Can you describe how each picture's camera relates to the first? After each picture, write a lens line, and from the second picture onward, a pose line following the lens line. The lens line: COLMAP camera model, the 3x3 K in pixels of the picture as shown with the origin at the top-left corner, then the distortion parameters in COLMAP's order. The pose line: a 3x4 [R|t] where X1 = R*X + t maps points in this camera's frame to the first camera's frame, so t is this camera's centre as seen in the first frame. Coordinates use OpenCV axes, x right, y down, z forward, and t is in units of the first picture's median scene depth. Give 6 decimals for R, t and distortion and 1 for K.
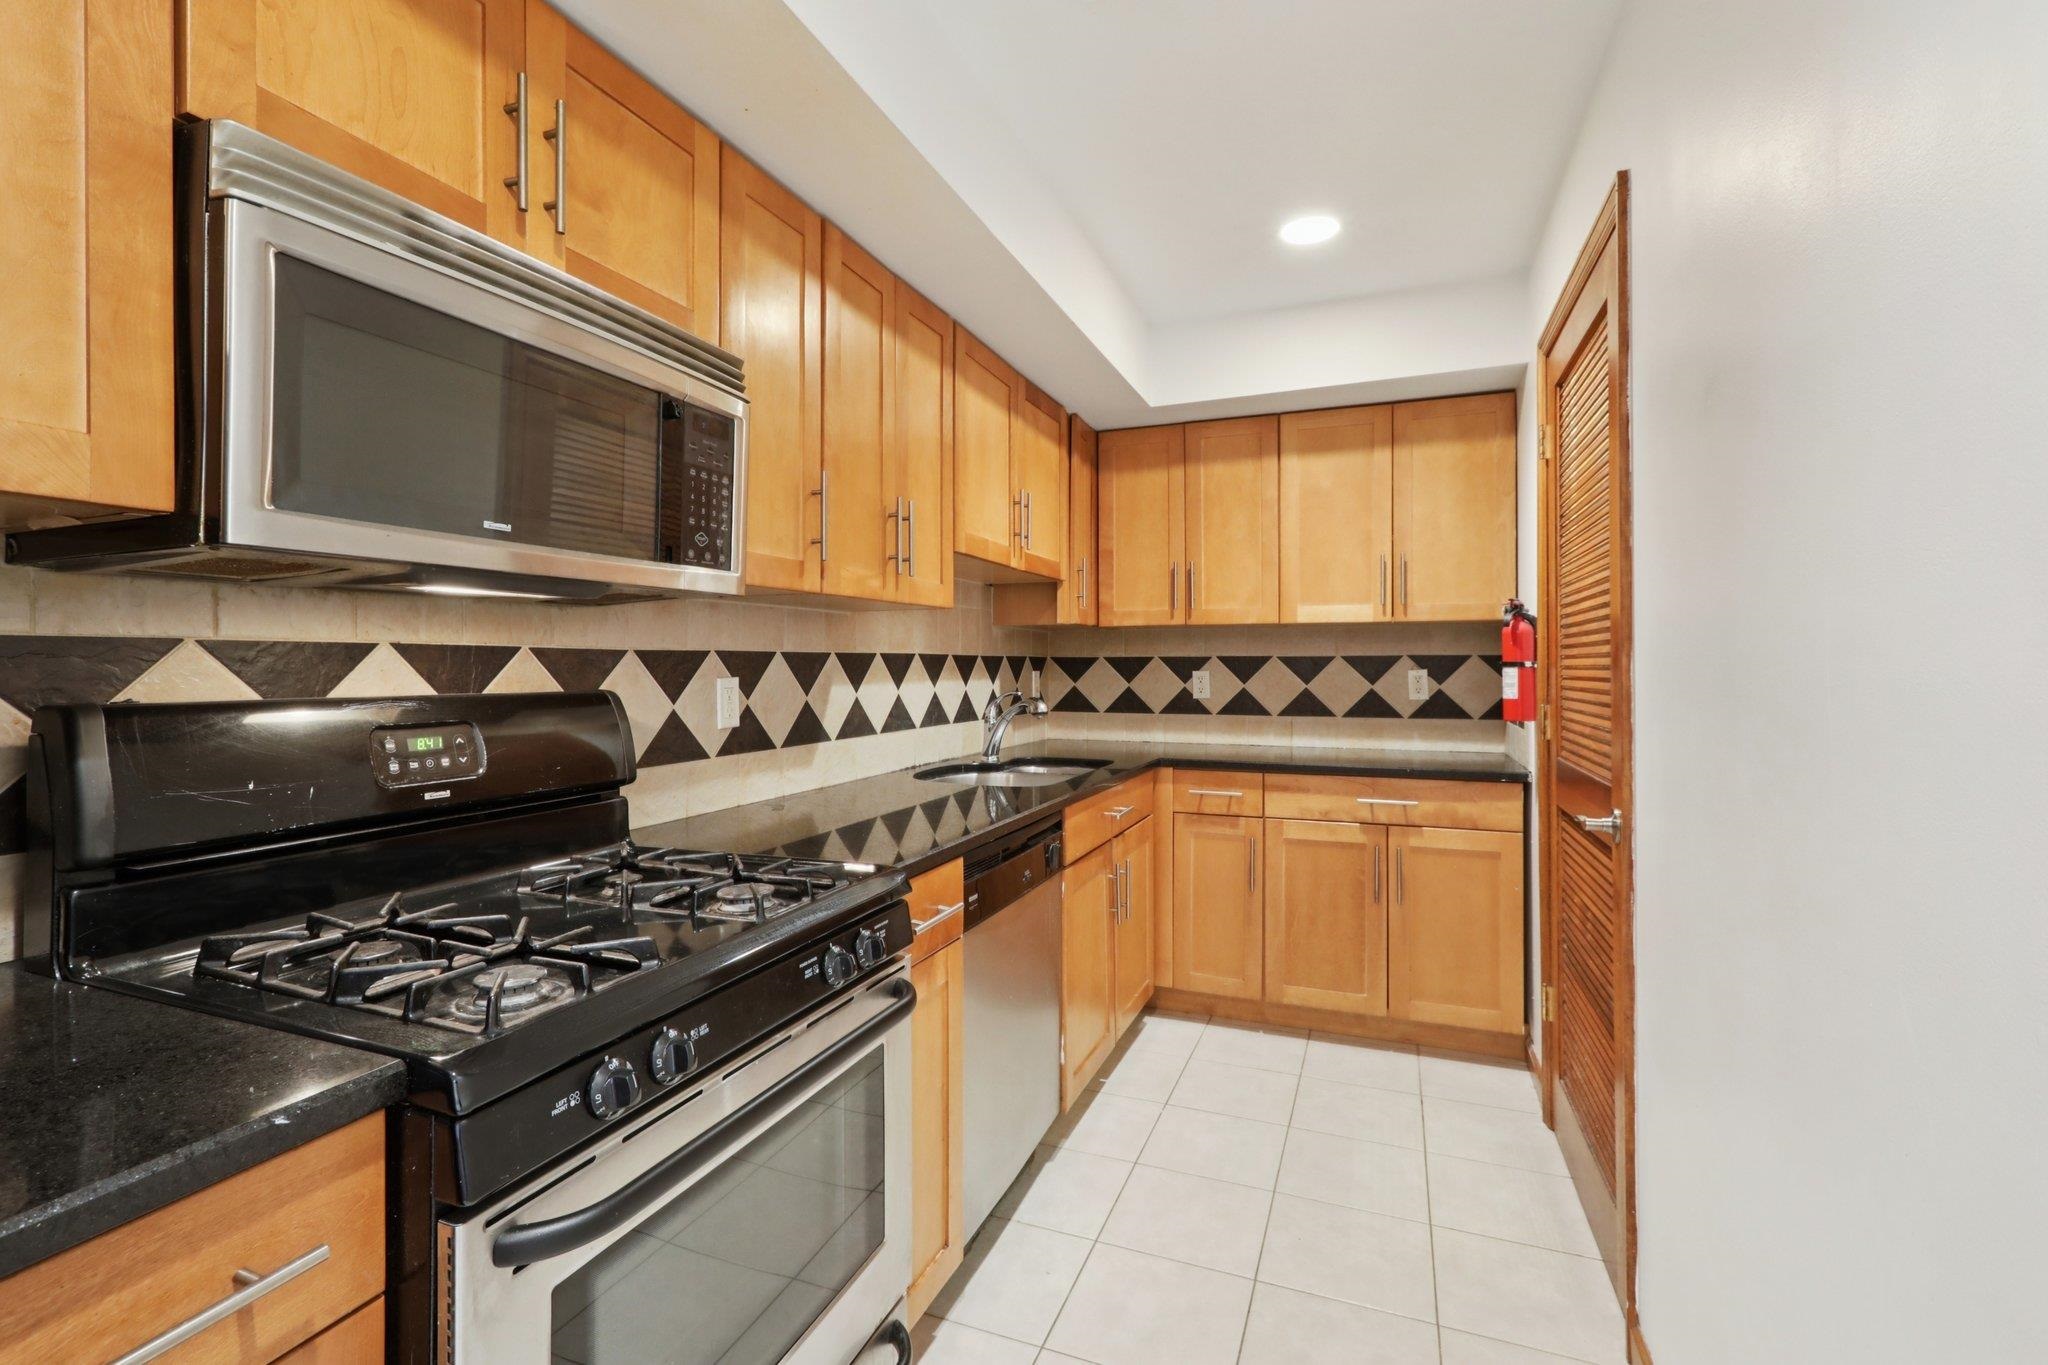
lens RADIAL K [[929.8, 0, 1015.5], [0, 929.8, 669.5], [0, 0, 1]] dist [-0.000834, 0.000009]
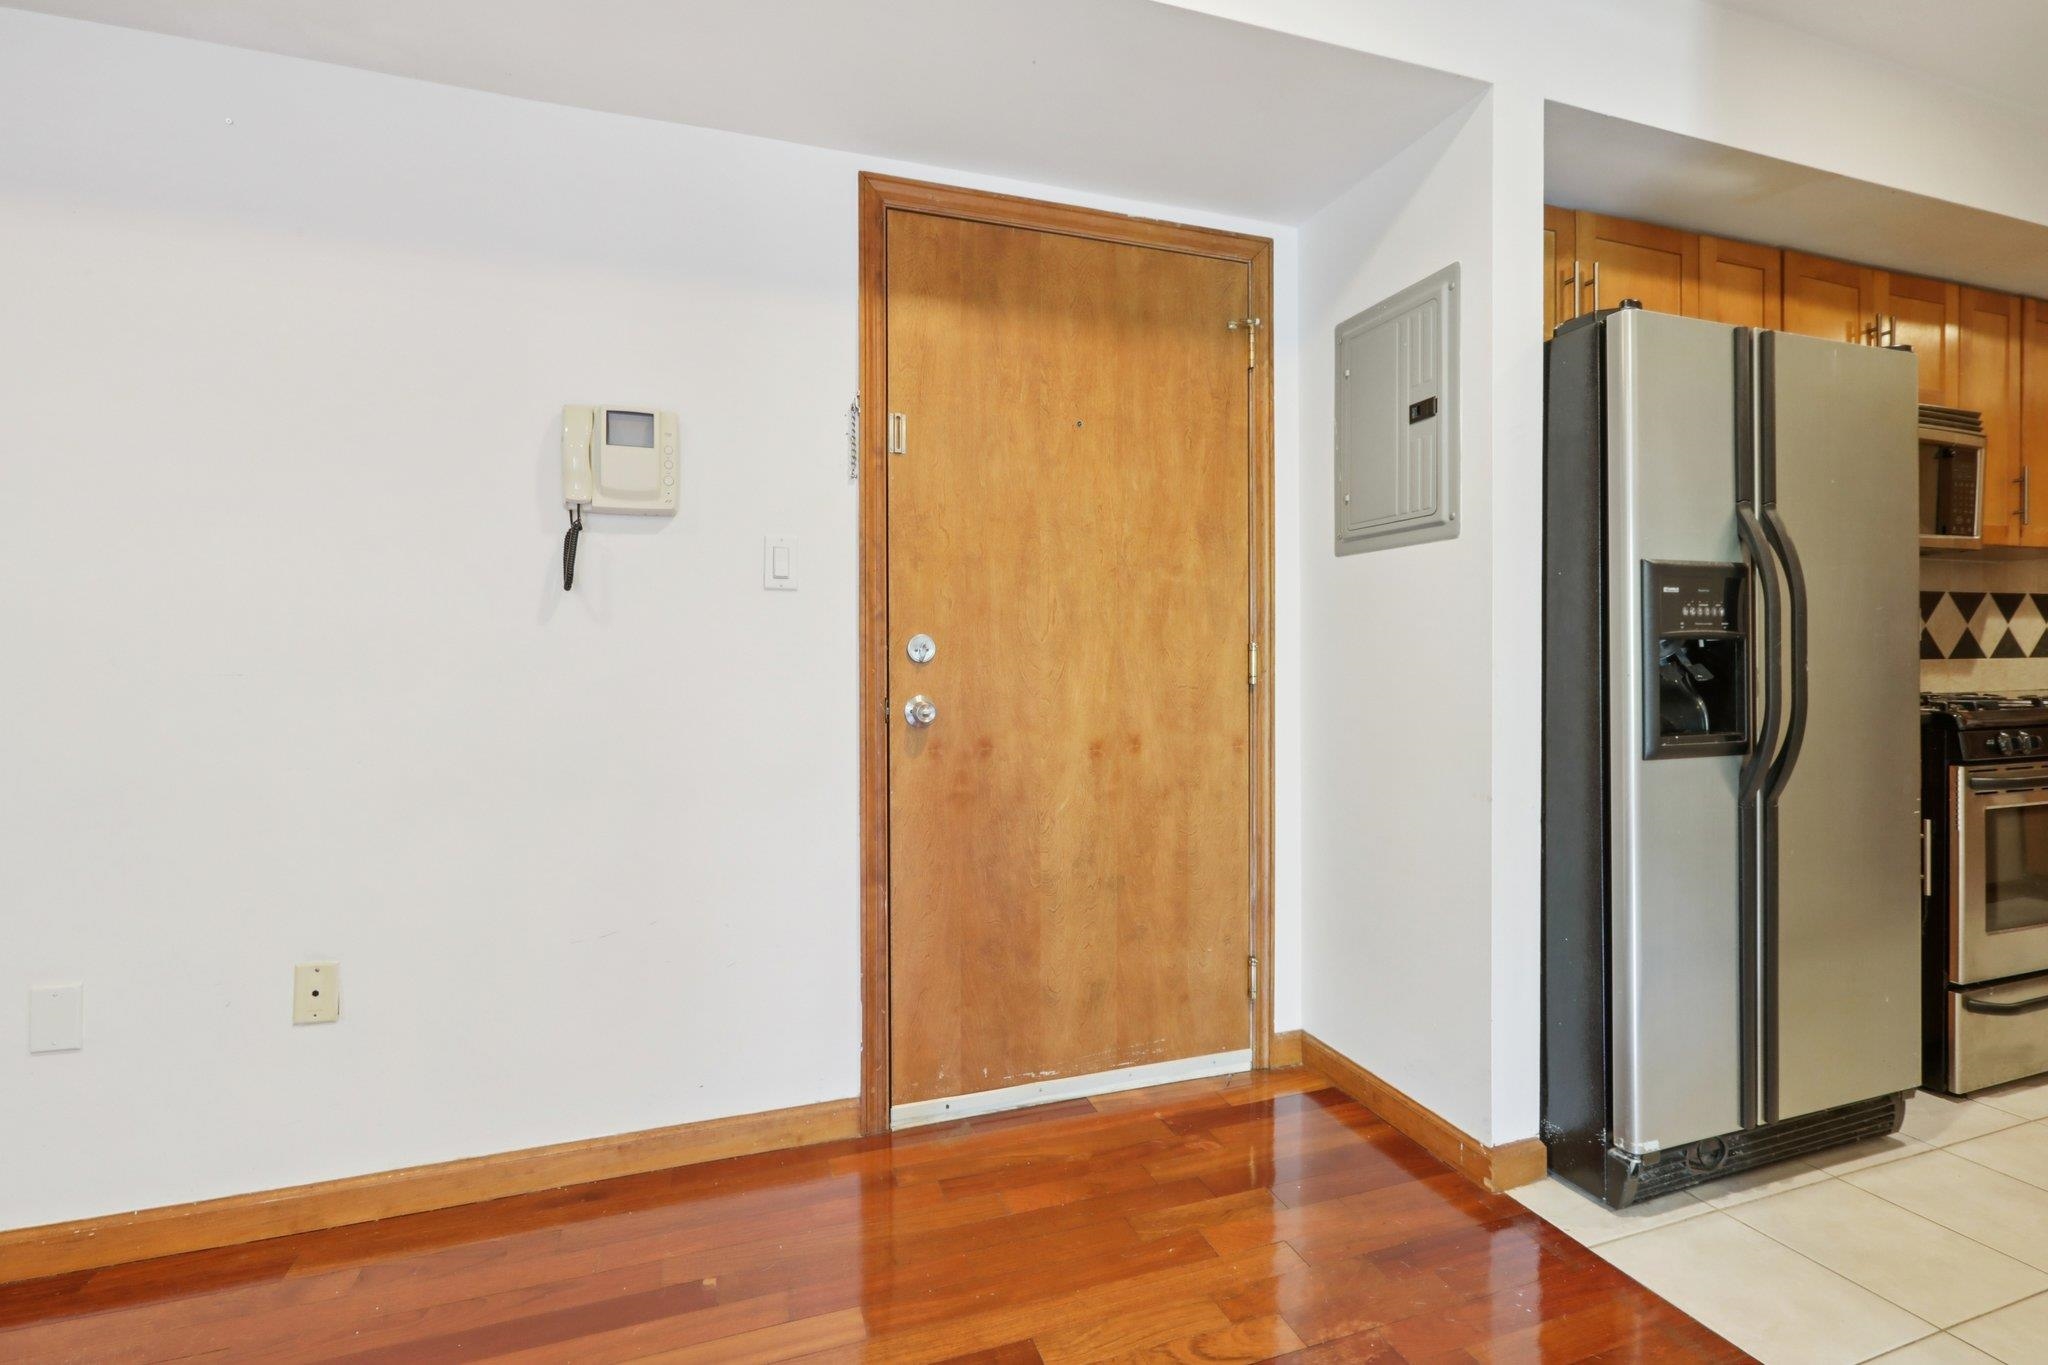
lens RADIAL K [[930.9, 0, 1020.6], [0, 930.9, 664.7], [0, 0, 1]] dist [0.001997, 0.000477]
pose [[0.657693, 0.006339, -0.753259, -0.081298], [-0.001129, 0.999972, 0.007429, 0.062591], [0.753285, -0.004035, 0.657682, -0.756449]]
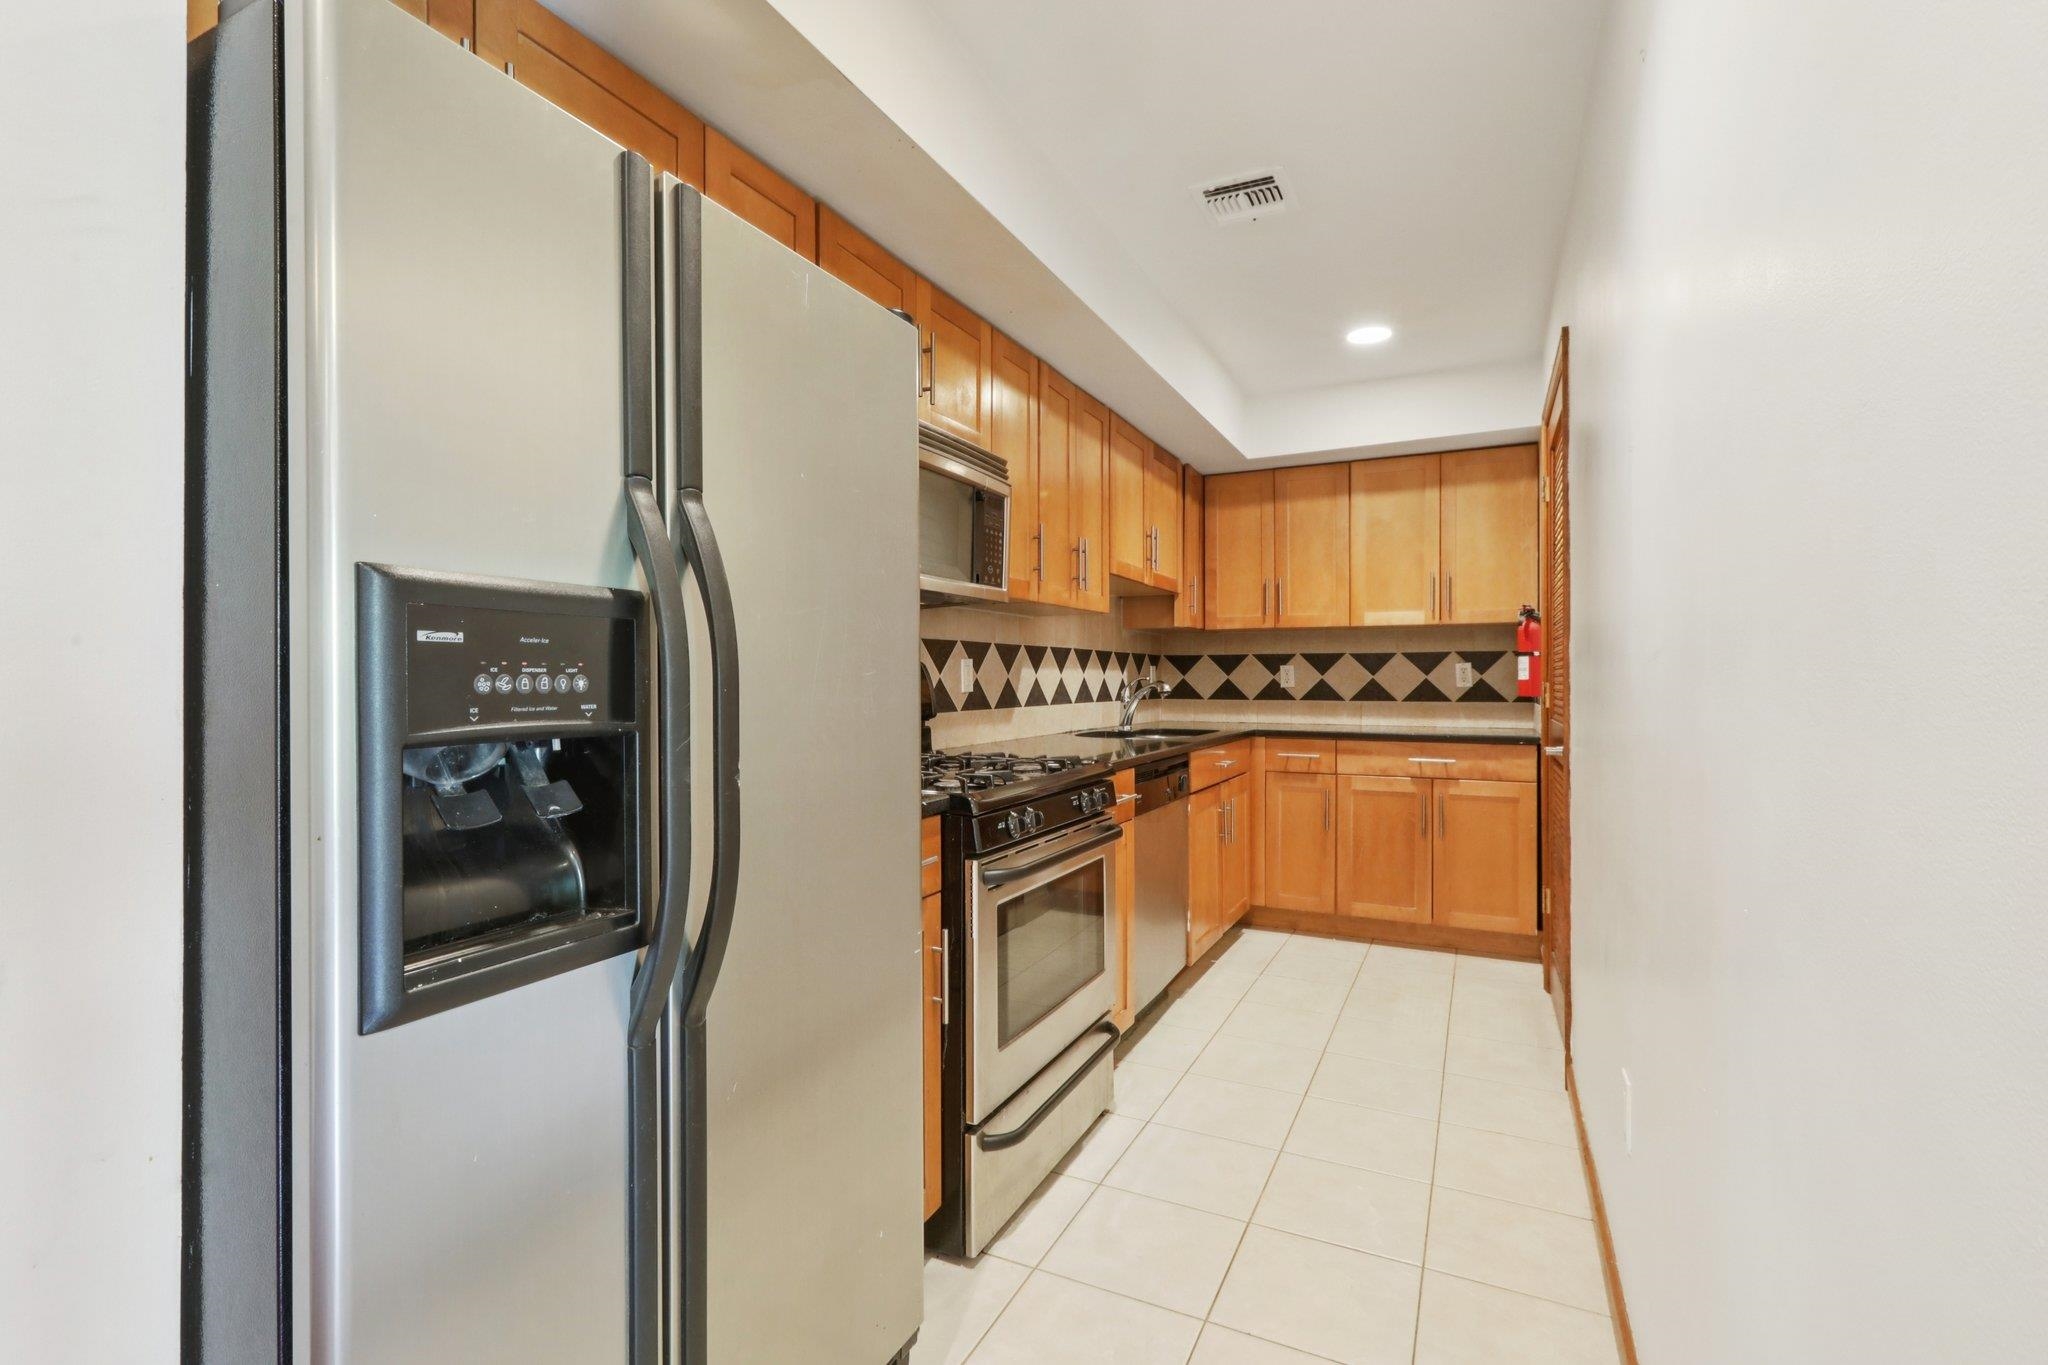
lens RADIAL K [[932.1, 0, 1024.0], [0, 932.1, 682.5], [0, 0, 1]] dist [0.000885, 0.000052]
pose [[0.997056, 0.001676, -0.076661, -0.069564], [-0.001845, 0.999996, -0.002138, 0.034097], [0.076657, 0.002274, 0.997055, -0.336786]]
